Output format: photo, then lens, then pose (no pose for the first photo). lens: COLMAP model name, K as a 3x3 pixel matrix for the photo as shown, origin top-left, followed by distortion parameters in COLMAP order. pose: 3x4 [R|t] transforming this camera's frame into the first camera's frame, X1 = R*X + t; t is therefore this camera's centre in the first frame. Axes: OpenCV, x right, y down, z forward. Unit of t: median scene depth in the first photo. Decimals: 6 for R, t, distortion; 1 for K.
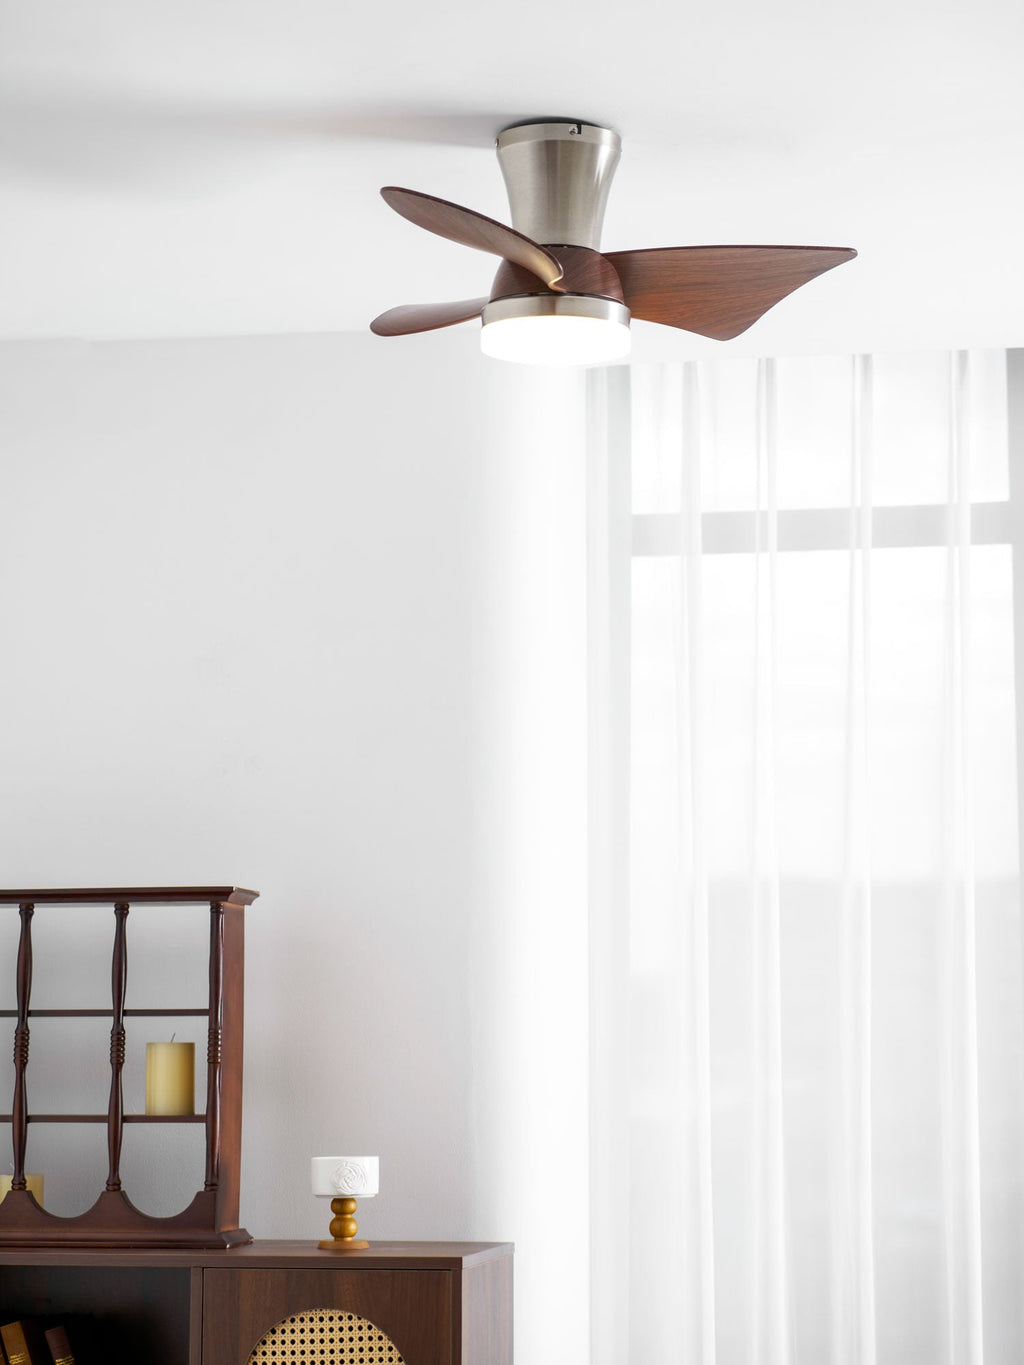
lens RADIAL K [[3621.2, 0, 471.0], [0, 3621.2, 628.1], [0, 0, 1]] dist [0.098153, 0.578297]
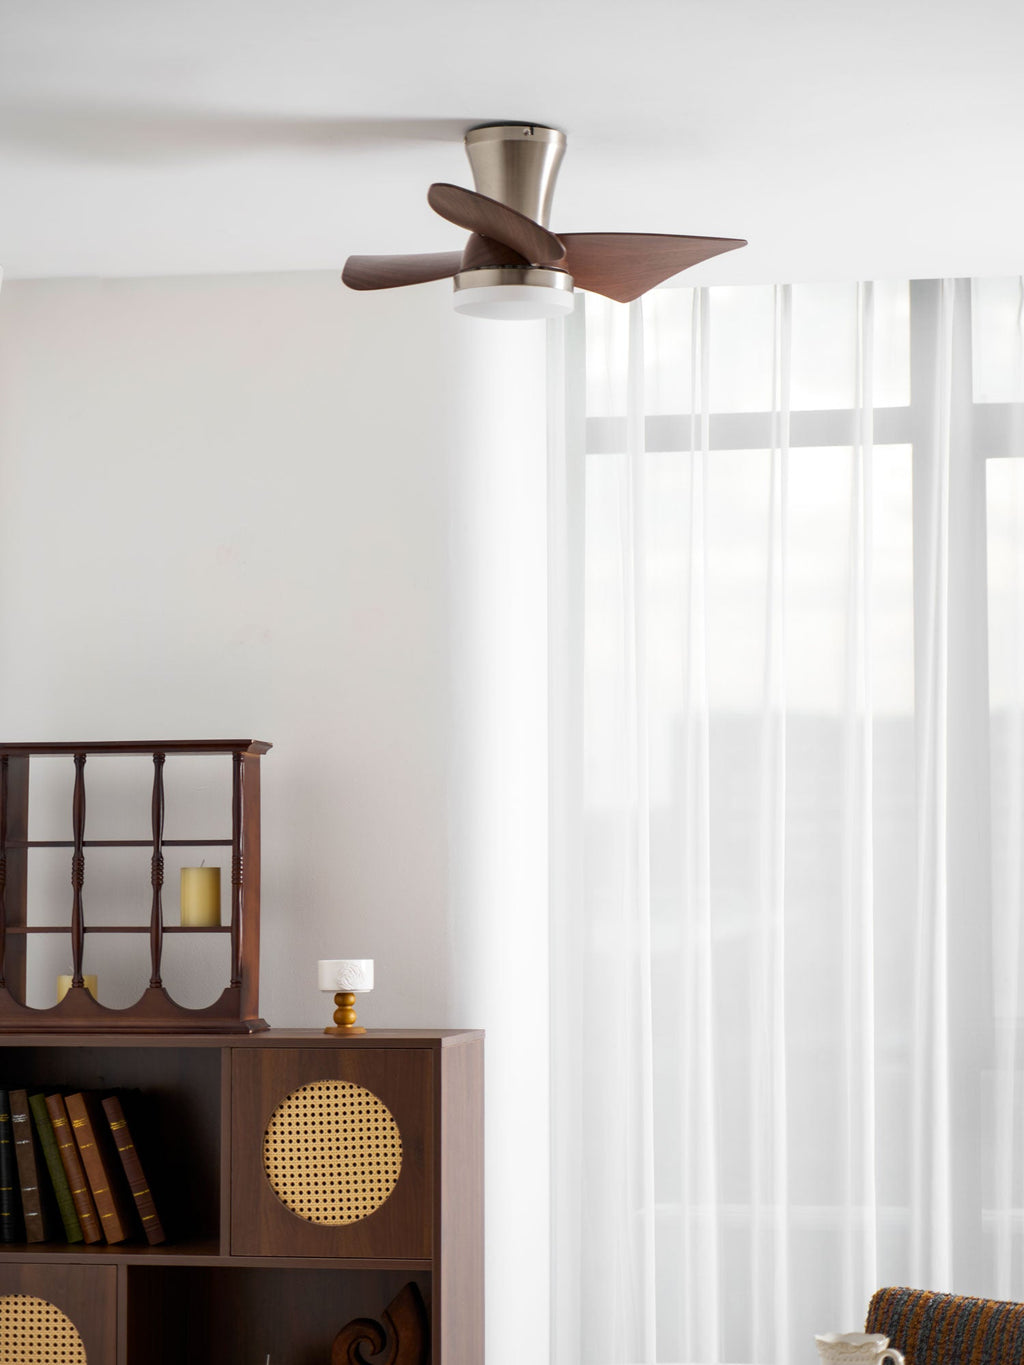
lens RADIAL K [[3768.8, 0, 467.3], [0, 3768.8, 794.9], [0, 0, 1]] dist [0.246384, 1.008350]
pose [[0.999991, -0.003248, 0.002601, 0.003076], [0.002992, 0.995675, 0.092859, -0.027003], [-0.002891, -0.092850, 0.995676, -0.255809]]
